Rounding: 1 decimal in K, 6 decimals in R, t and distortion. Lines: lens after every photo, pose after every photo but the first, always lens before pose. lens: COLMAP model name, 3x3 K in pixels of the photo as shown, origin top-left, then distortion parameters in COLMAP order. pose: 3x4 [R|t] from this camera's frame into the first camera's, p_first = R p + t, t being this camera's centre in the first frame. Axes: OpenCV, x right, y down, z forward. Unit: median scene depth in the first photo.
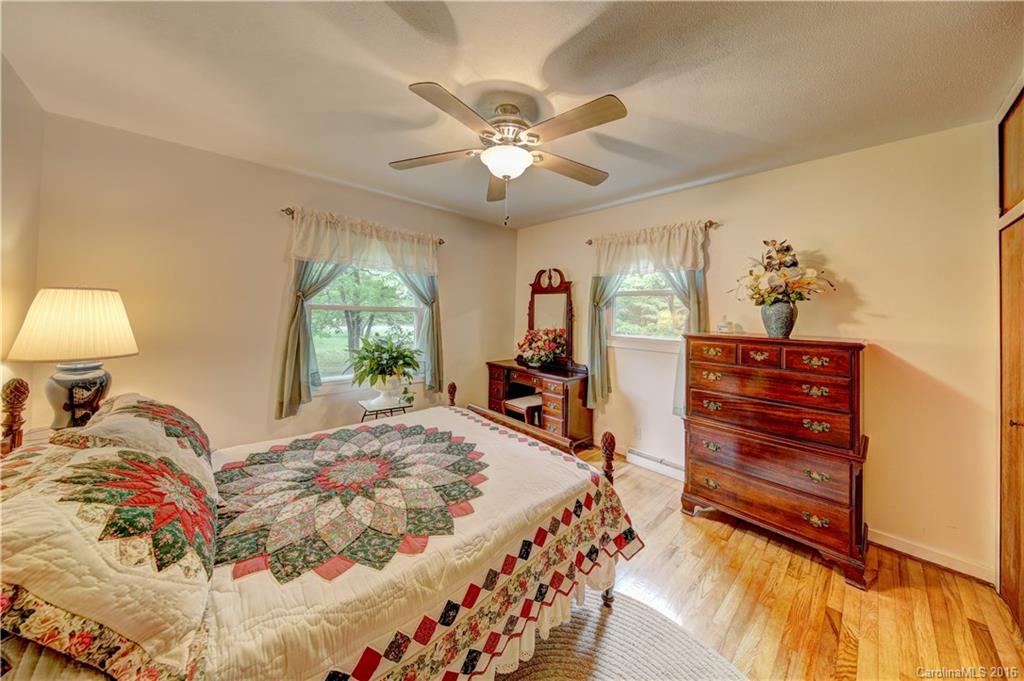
lens RADIAL K [[329.9, 0, 509.1], [0, 329.9, 319.8], [0, 0, 1]] dist [-0.000924, -0.000112]
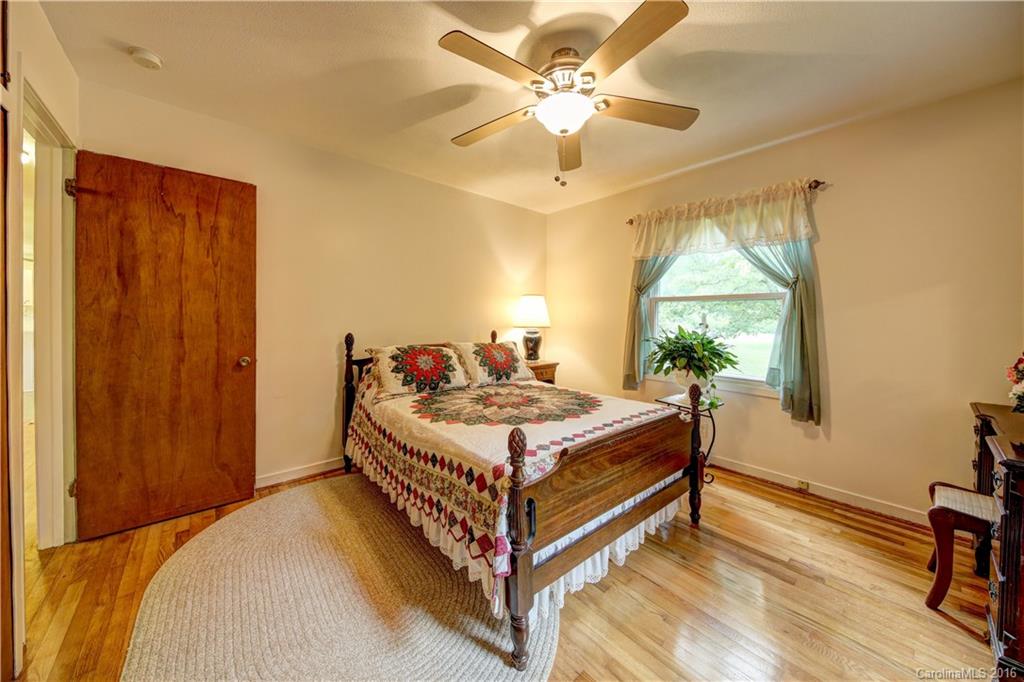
lens RADIAL K [[344.9, 0, 512.6], [0, 344.9, 333.3], [0, 0, 1]] dist [-0.001752, -0.000125]
pose [[-0.011815, 0.033326, -0.999375, 0.877946], [-0.025314, 0.999114, 0.033616, 0.076134], [0.999610, 0.025695, -0.010961, 0.814022]]
